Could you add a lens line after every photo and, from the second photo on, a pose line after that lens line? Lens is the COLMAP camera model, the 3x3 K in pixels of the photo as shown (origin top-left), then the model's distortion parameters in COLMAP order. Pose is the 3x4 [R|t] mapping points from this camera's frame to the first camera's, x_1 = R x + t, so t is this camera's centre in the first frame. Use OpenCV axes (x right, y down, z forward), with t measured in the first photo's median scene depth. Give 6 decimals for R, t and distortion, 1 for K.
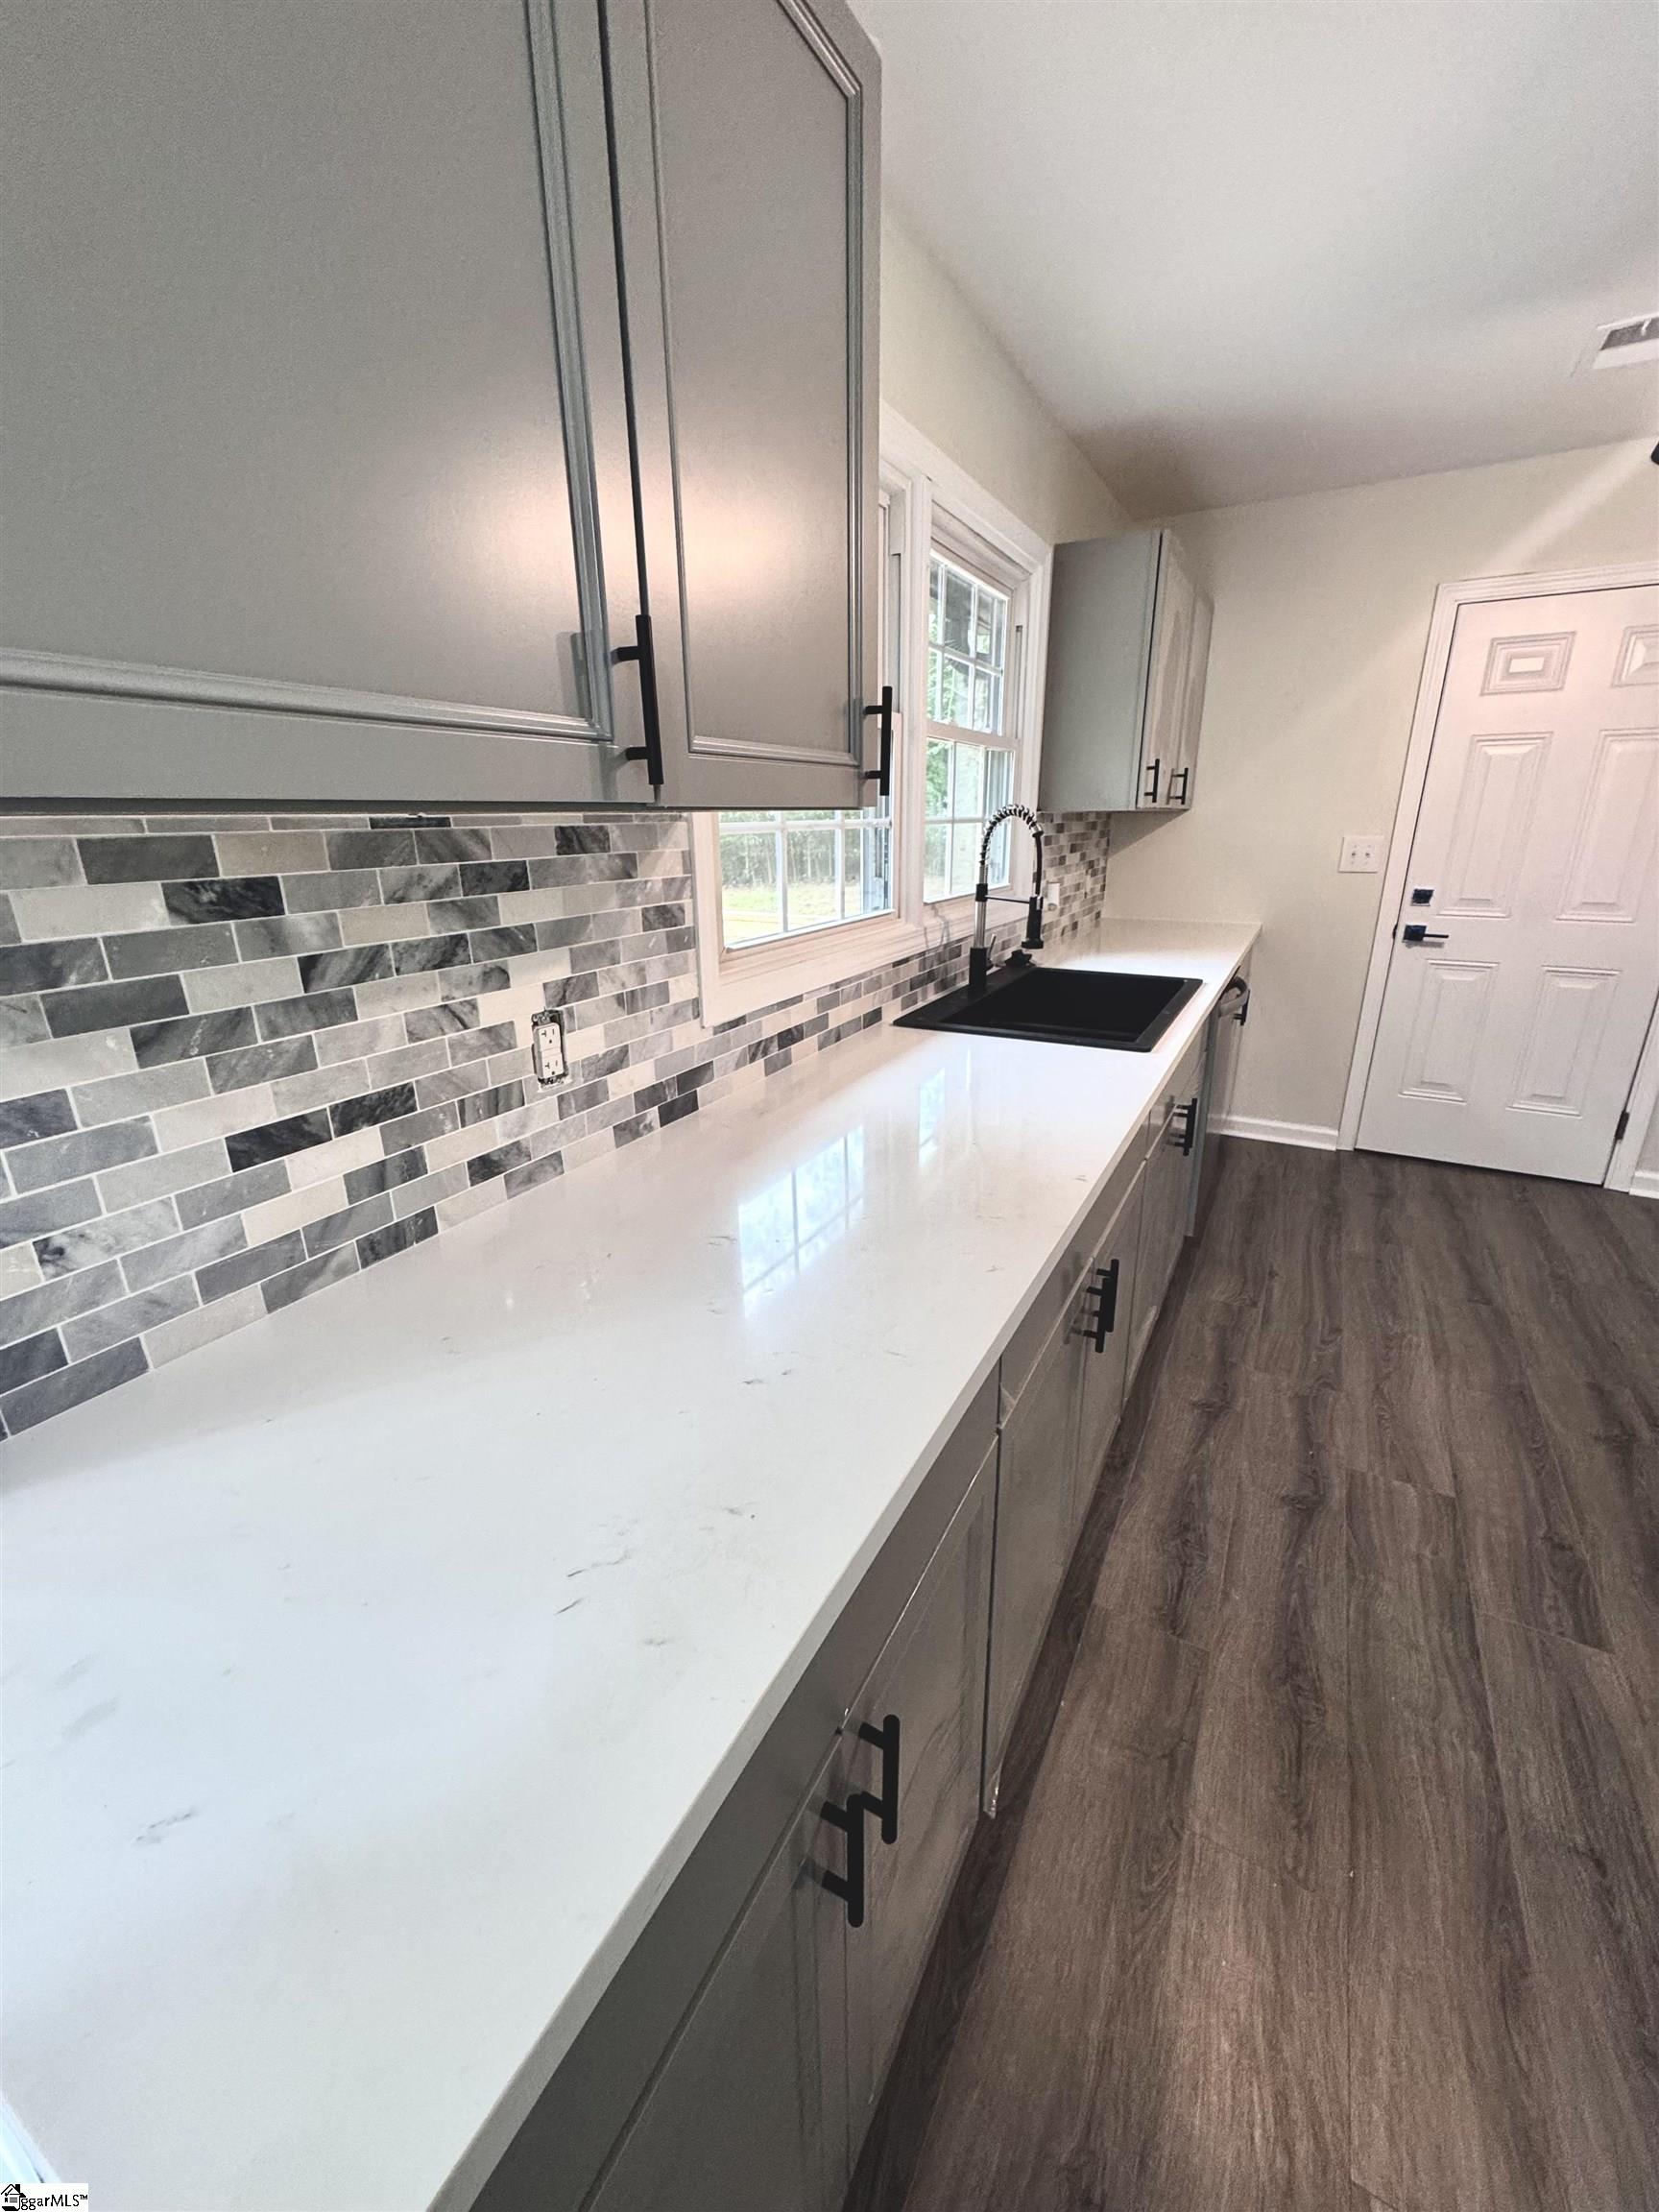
lens RADIAL K [[878.7, 0, 814.6], [0, 878.7, 1105.0], [0, 0, 1]] dist [-0.001676, 0.000550]
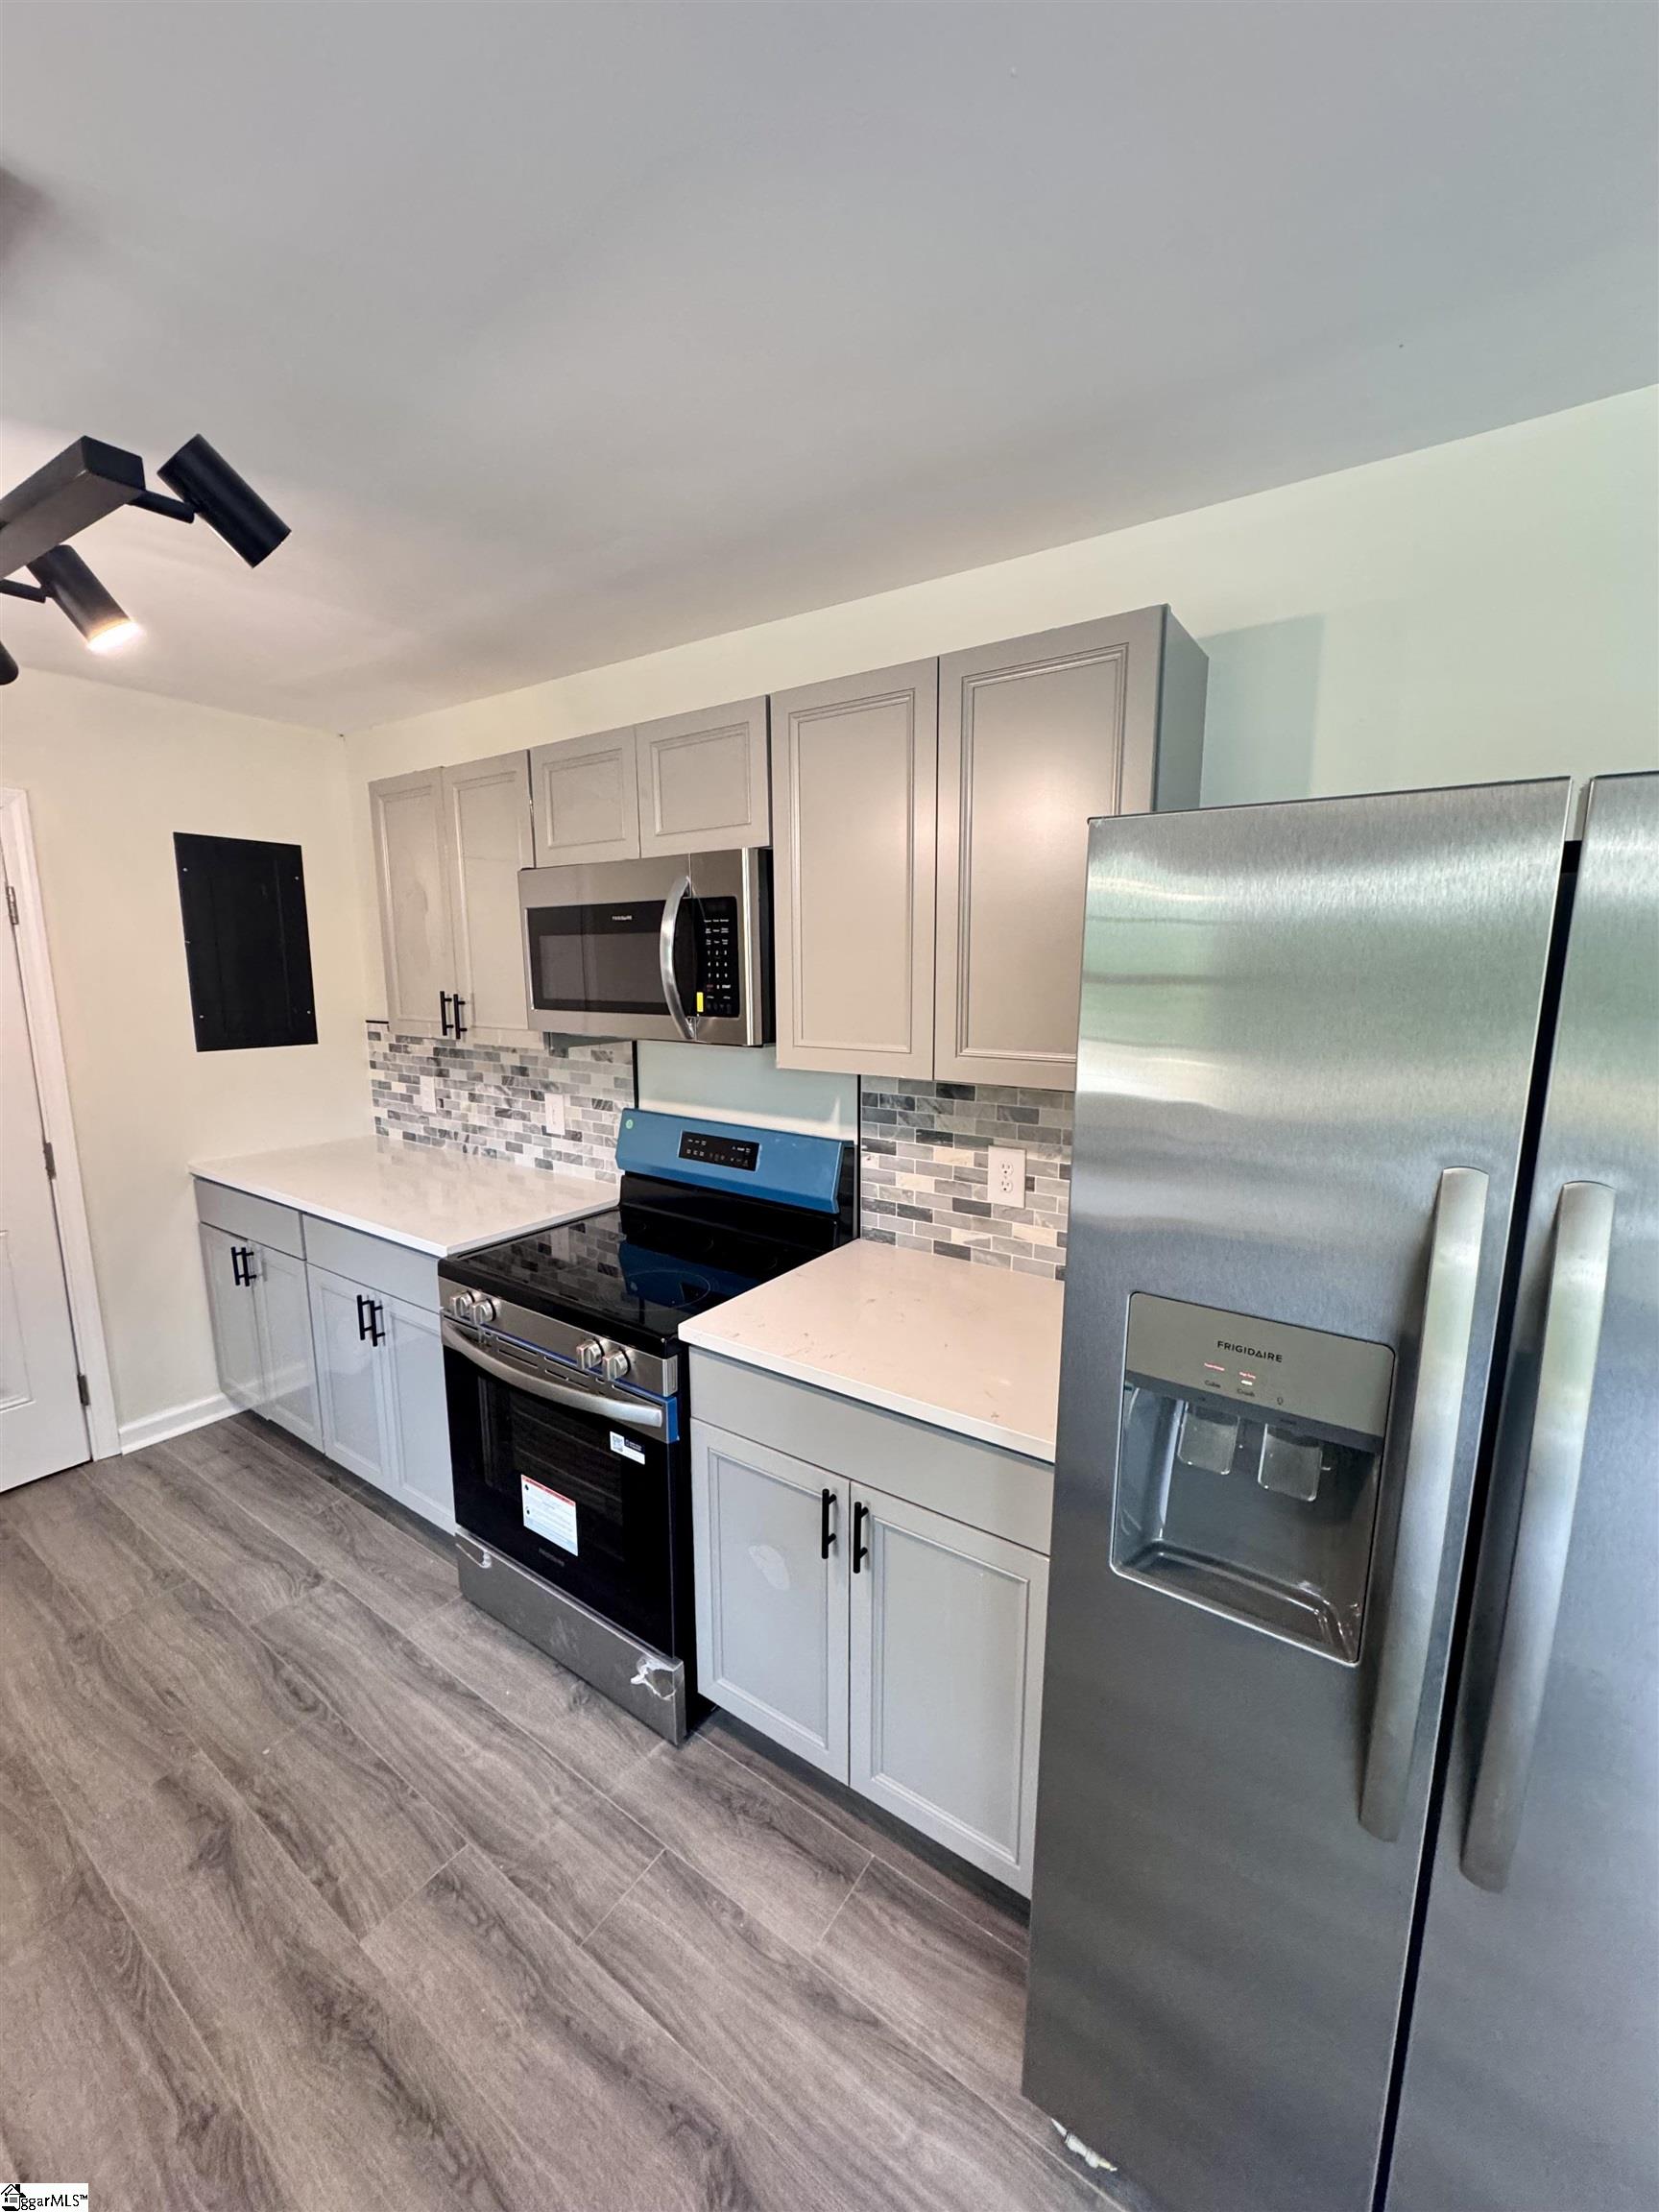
lens RADIAL K [[878.7, 0, 842.1], [0, 878.7, 1104.7], [0, 0, 1]] dist [-0.001676, 0.000550]
pose [[0.087627, -0.148801, 0.984977, 0.249742], [0.312607, 0.942939, 0.114639, -0.163049], [-0.945832, 0.297866, 0.129143, 0.130151]]
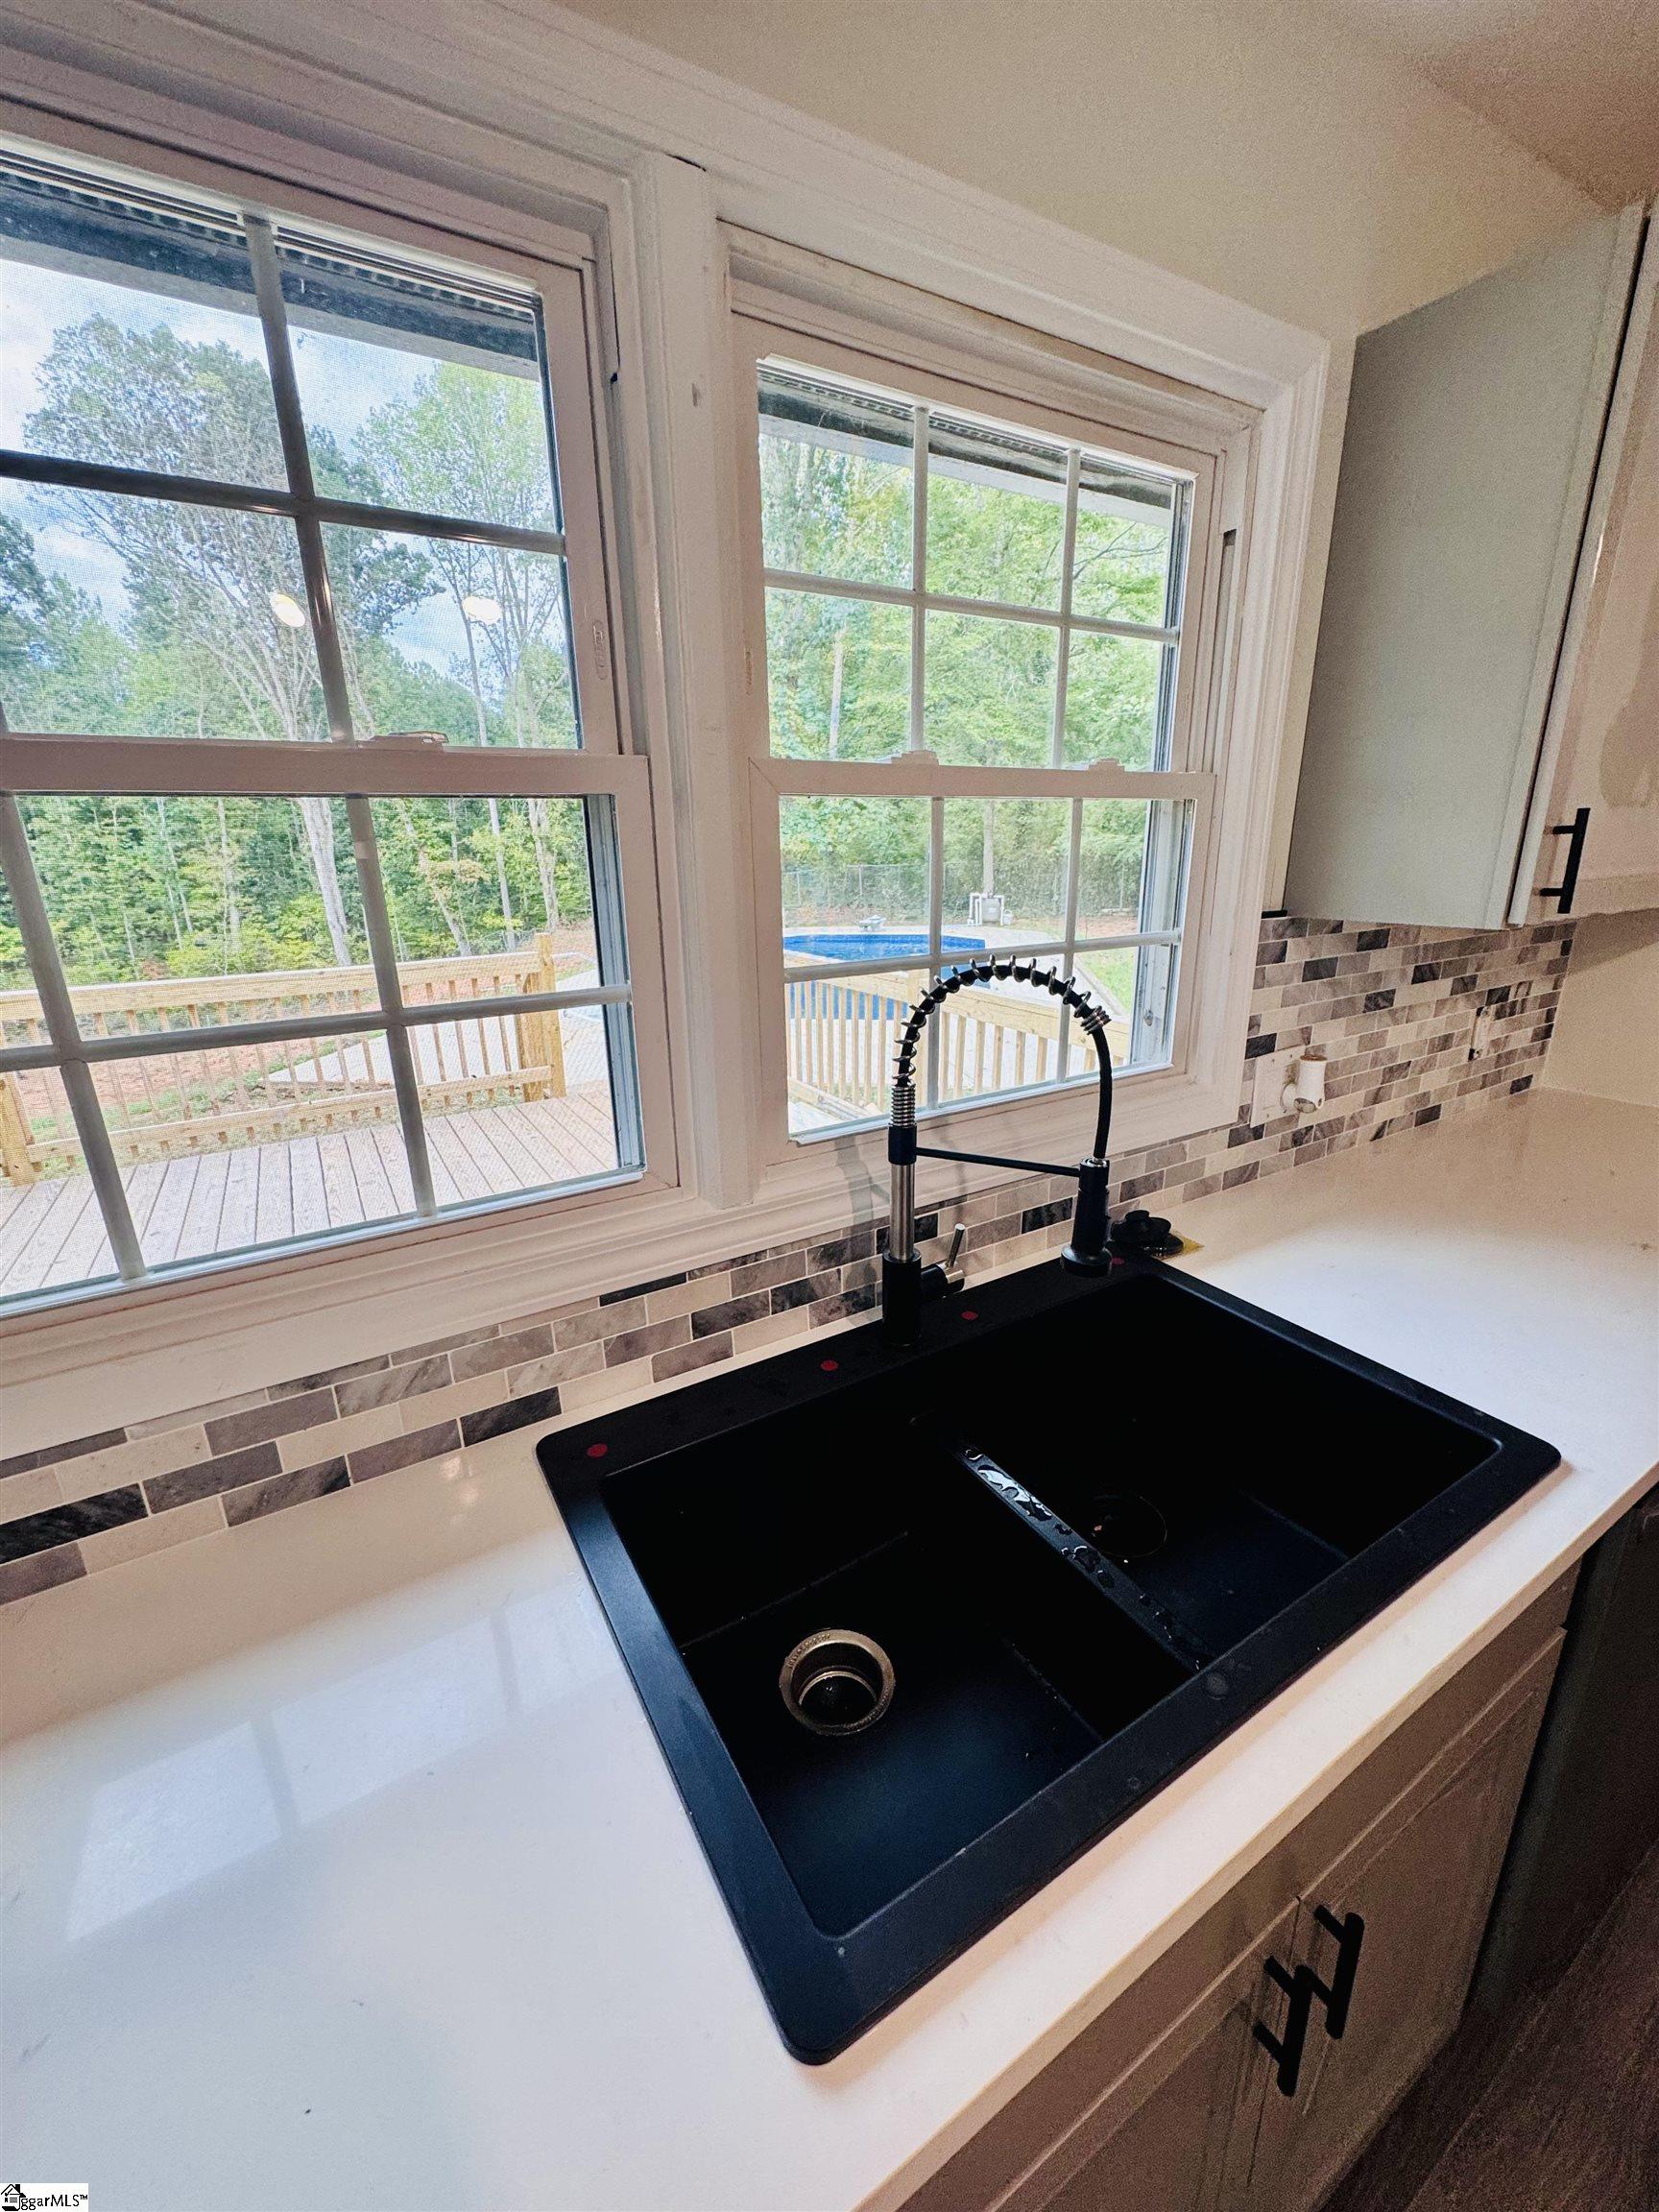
lens RADIAL K [[878.7, 0, 823.8], [0, 878.7, 1113.0], [0, 0, 1]] dist [-0.001676, 0.000550]
pose [[0.869273, 0.141107, -0.473764, 0.371888], [-0.145313, 0.988991, 0.027940, -0.269788], [0.472491, 0.044557, 0.880208, 0.607589]]
